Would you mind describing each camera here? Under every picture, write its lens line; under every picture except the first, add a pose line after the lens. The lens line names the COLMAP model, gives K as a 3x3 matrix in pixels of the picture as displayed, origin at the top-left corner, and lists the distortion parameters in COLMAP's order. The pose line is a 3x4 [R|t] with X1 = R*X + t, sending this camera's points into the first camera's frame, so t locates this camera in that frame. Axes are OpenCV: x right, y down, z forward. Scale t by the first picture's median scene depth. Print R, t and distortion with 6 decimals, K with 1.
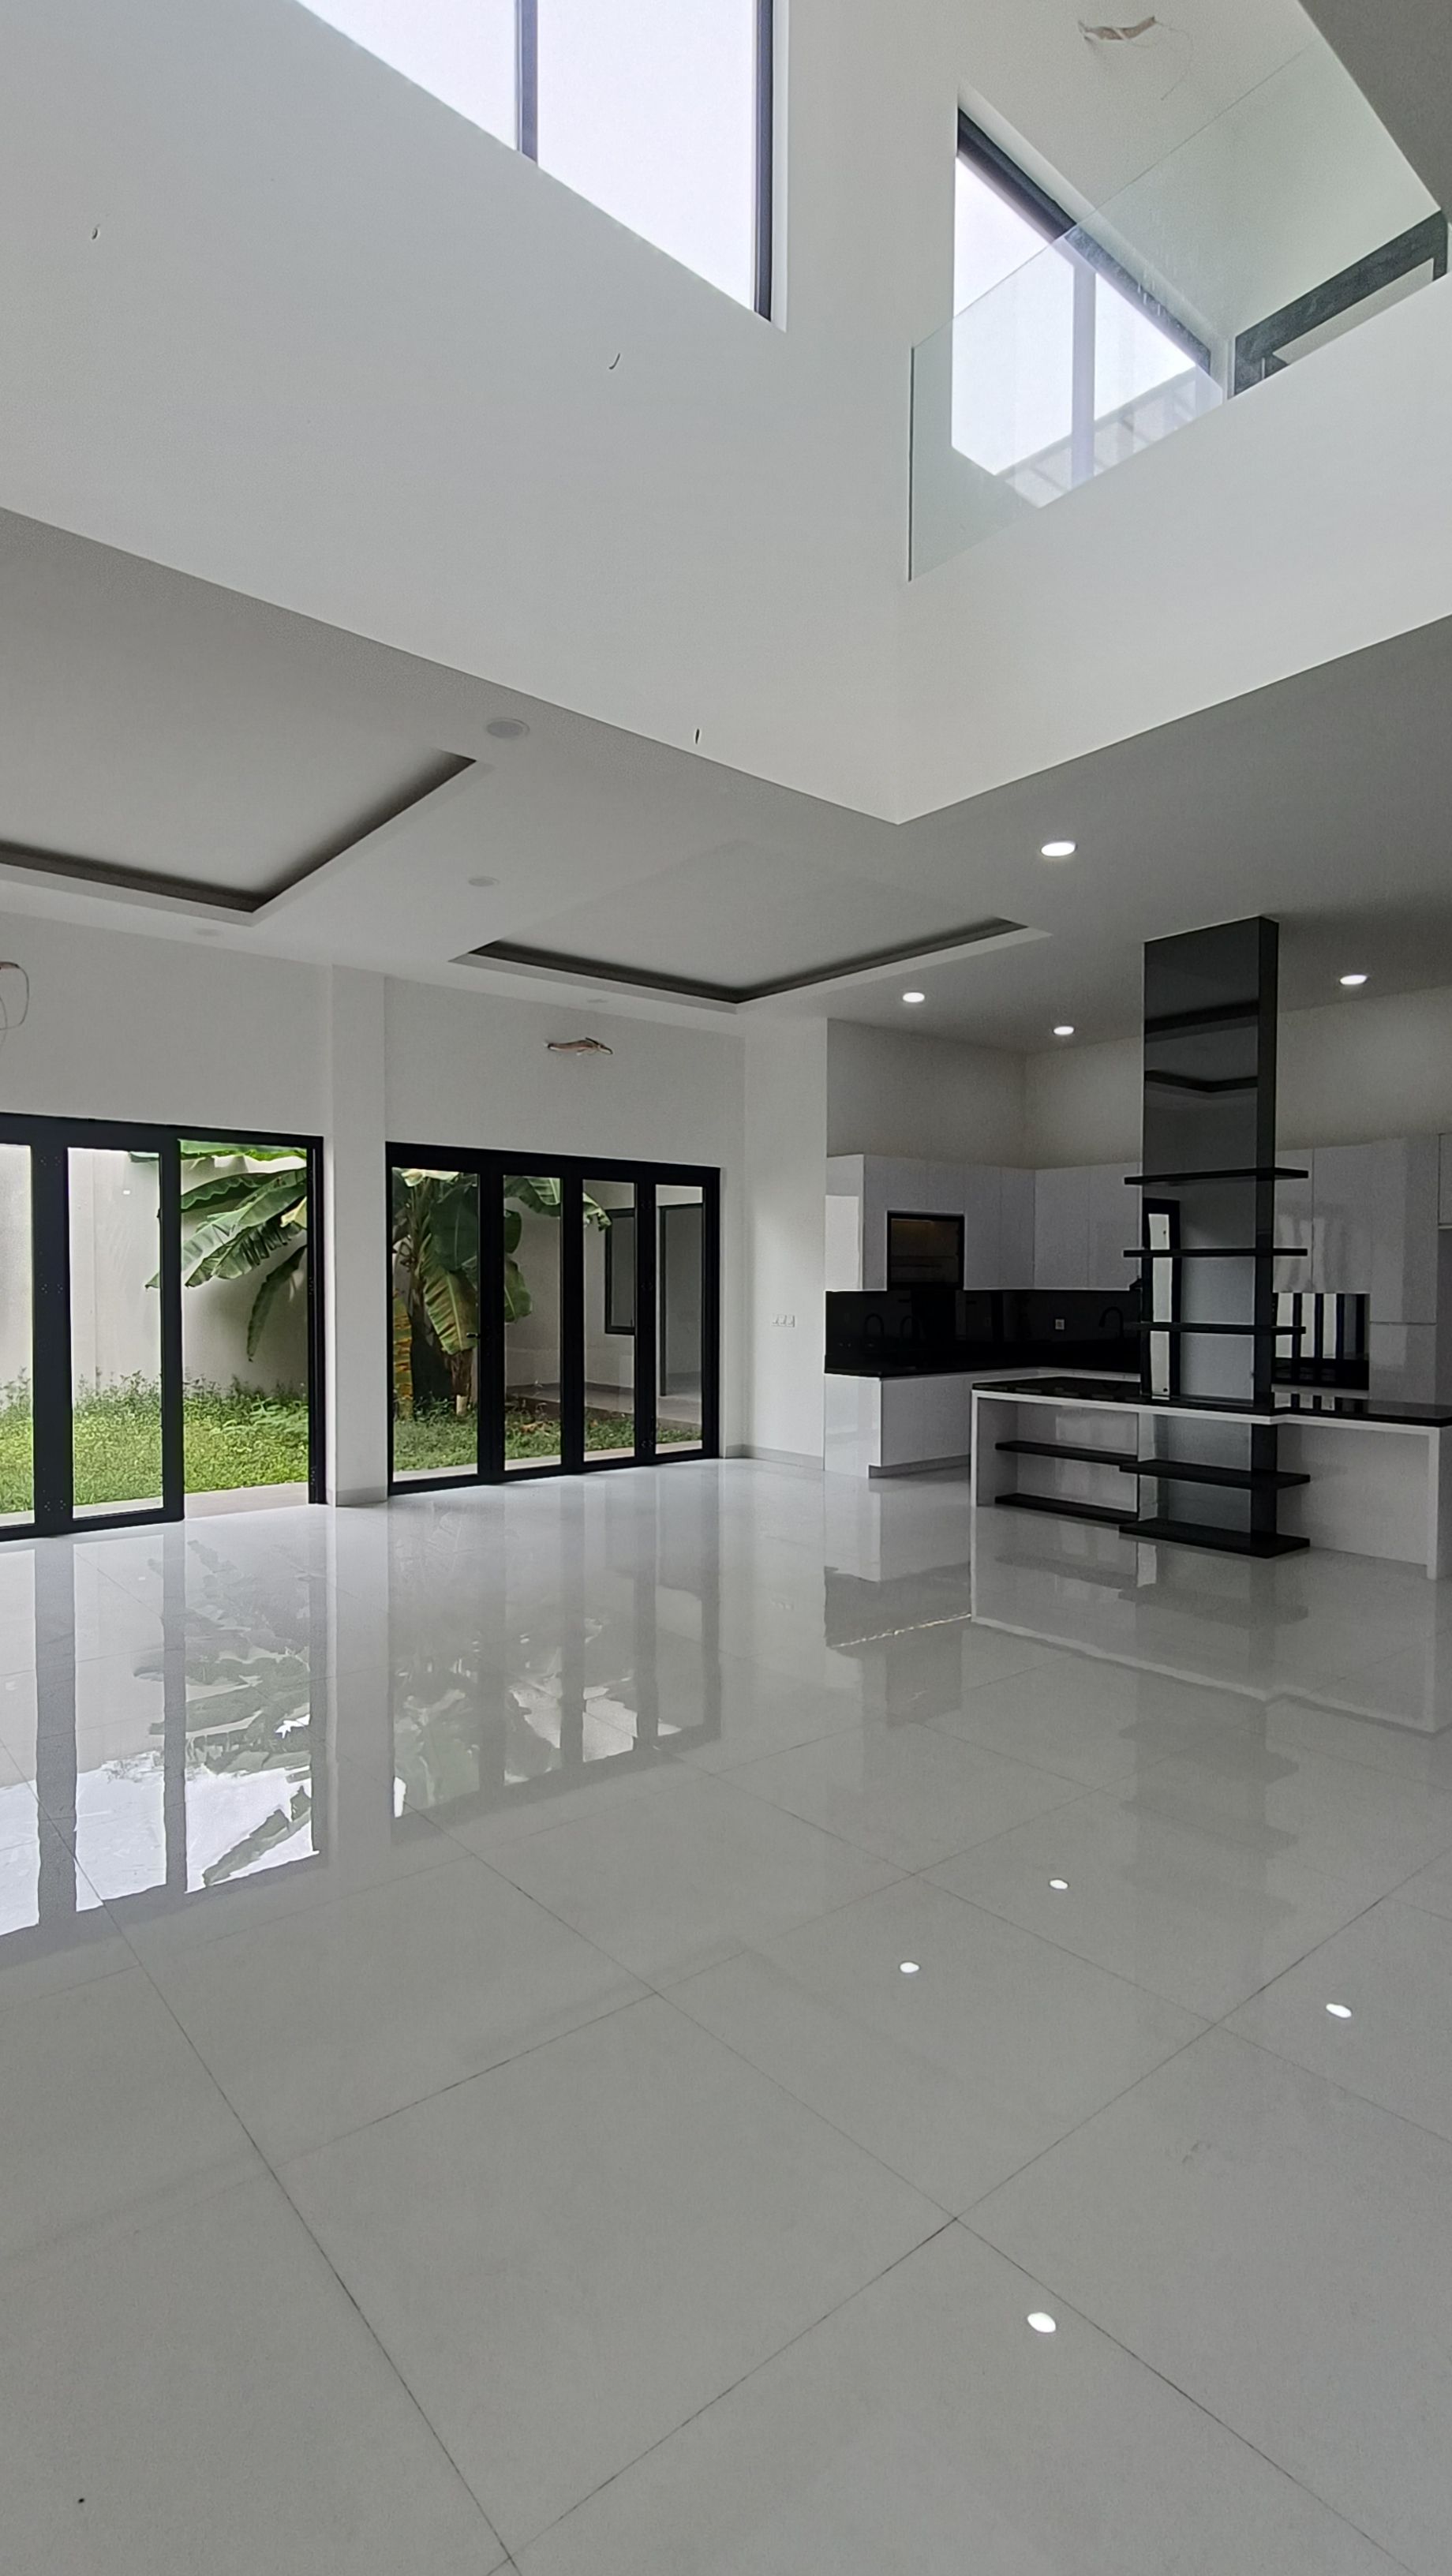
lens RADIAL K [[1217.1, 0, 729.4], [0, 1217.1, 1305.0], [0, 0, 1]] dist [0.001998, 0.000097]
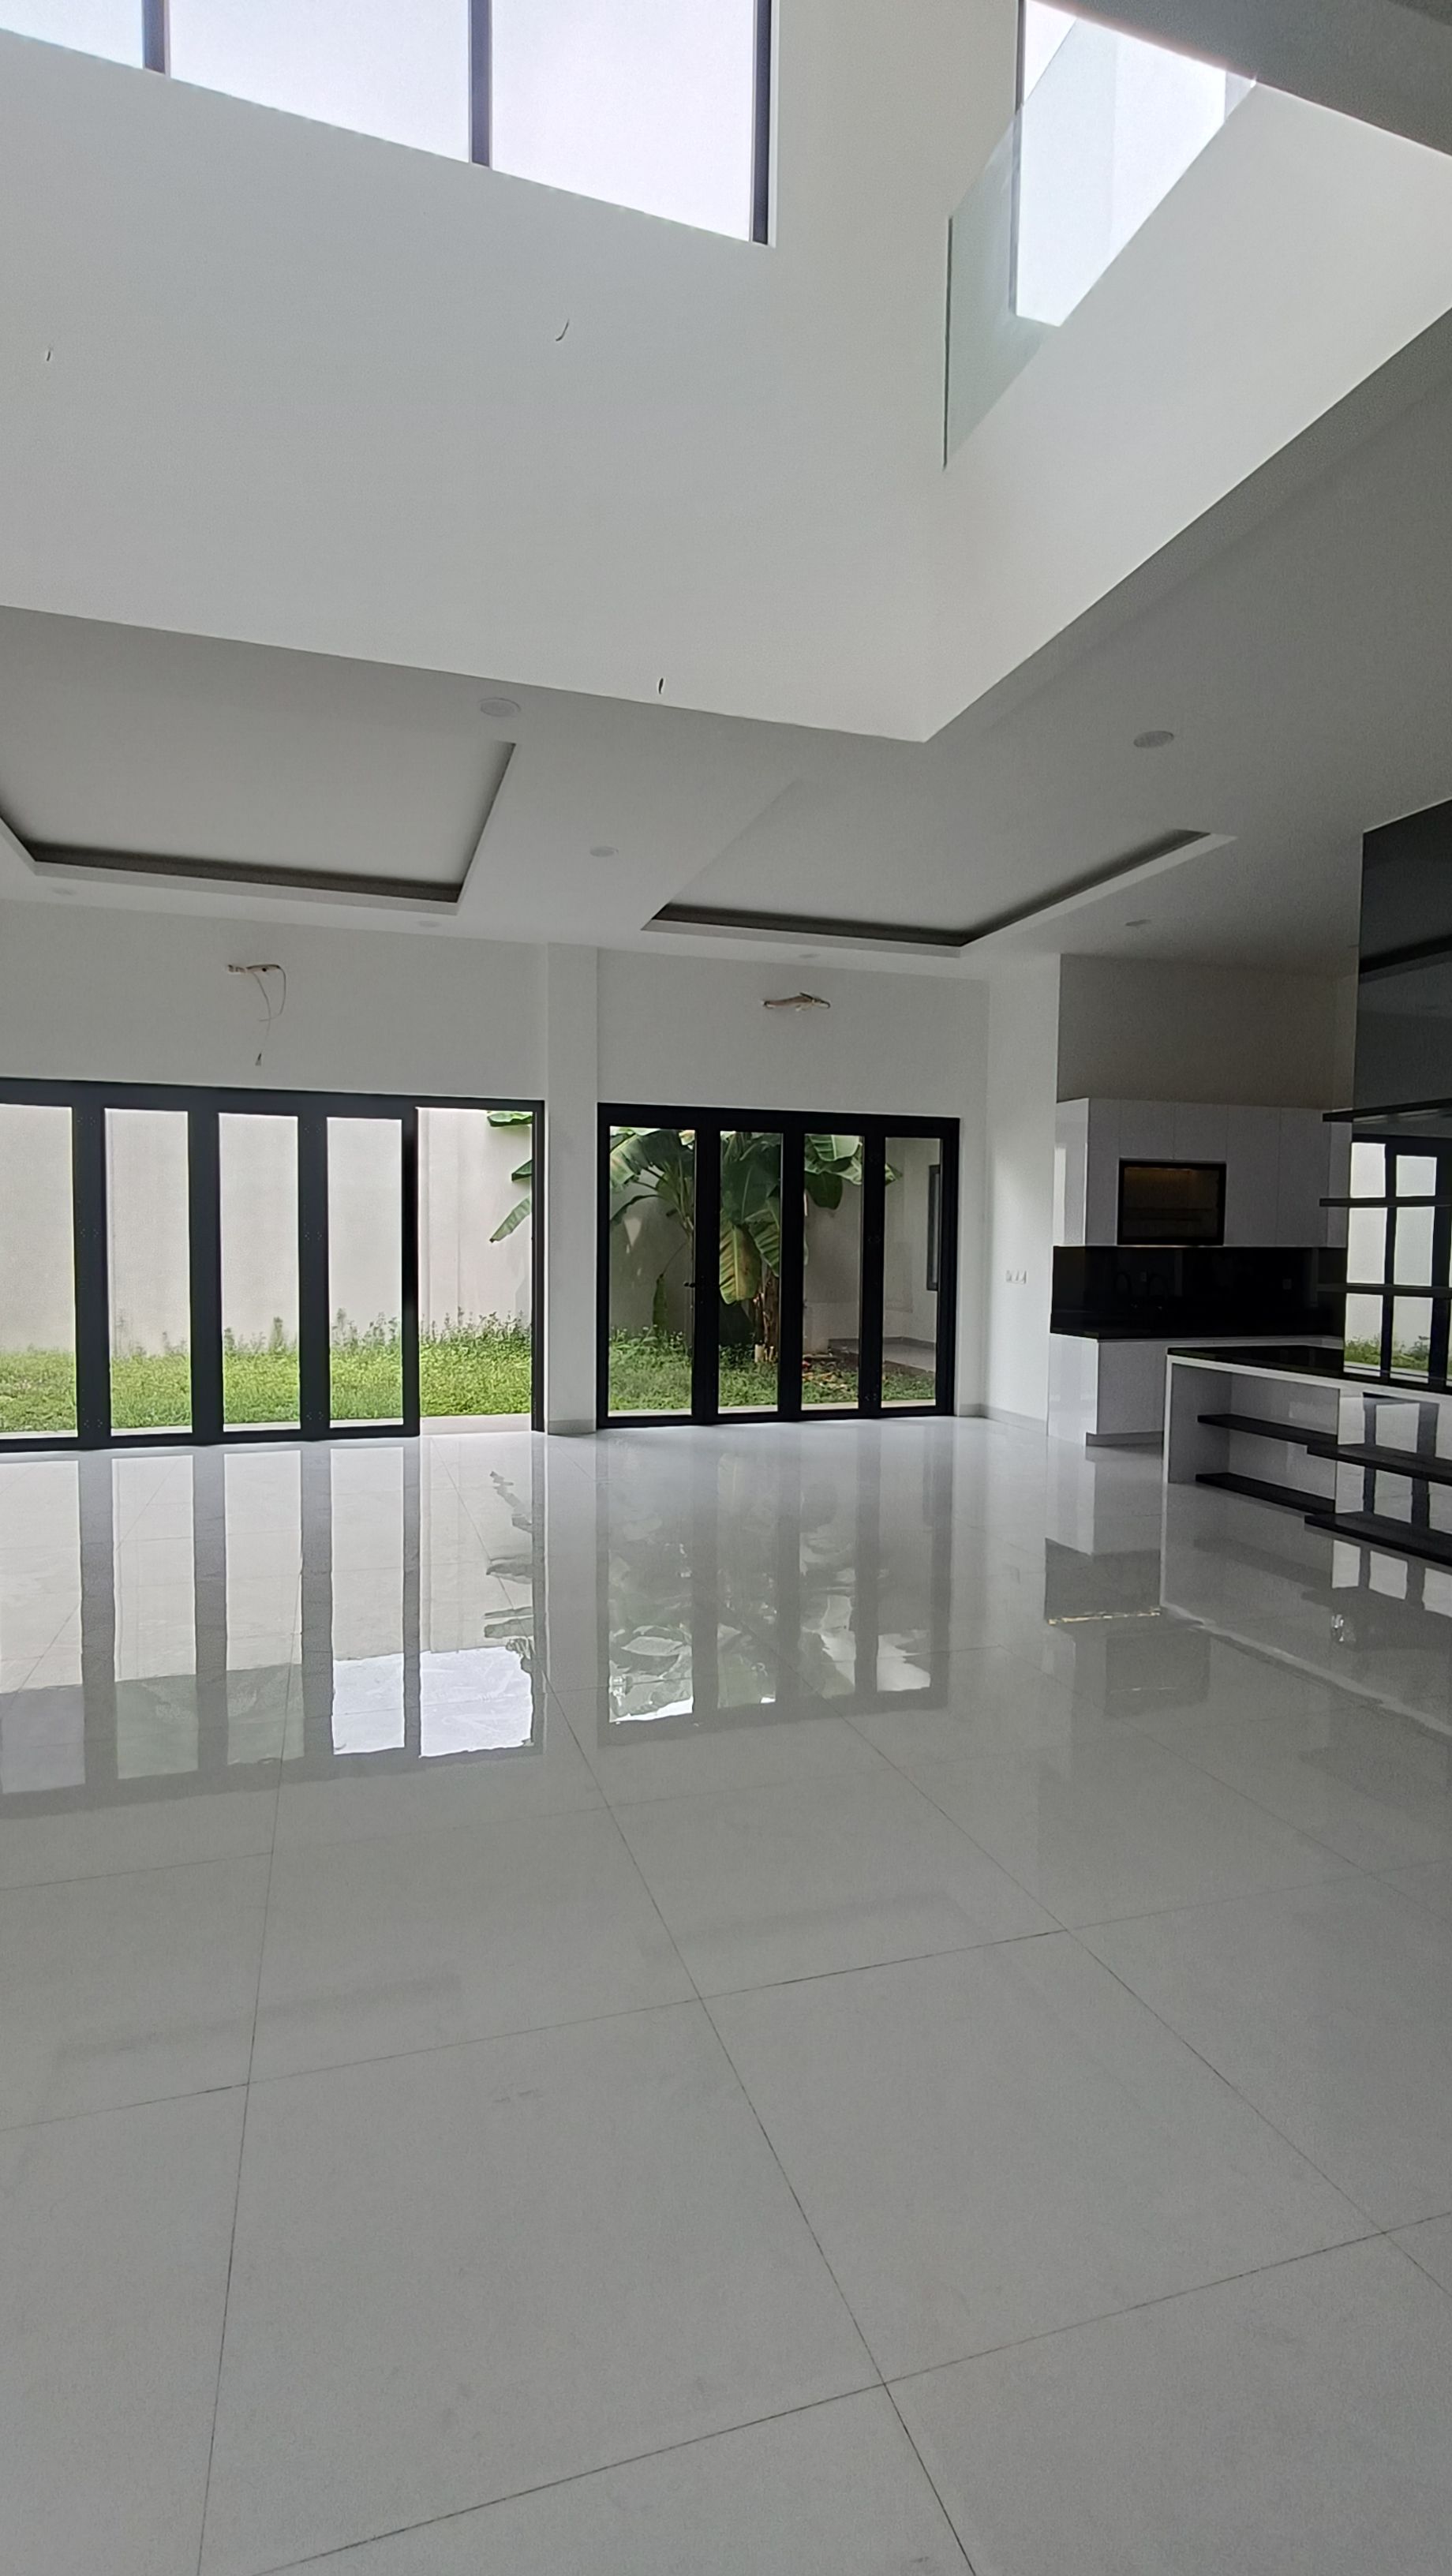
lens RADIAL K [[1200.4, 0, 726.0], [0, 1200.4, 1288.0], [0, 0, 1]] dist [-0.003085, -0.000501]
pose [[0.926802, 0.022105, -0.374899, 0.204380], [-0.014869, 0.999643, 0.022183, 0.004822], [0.375256, -0.014985, 0.926800, 0.045345]]
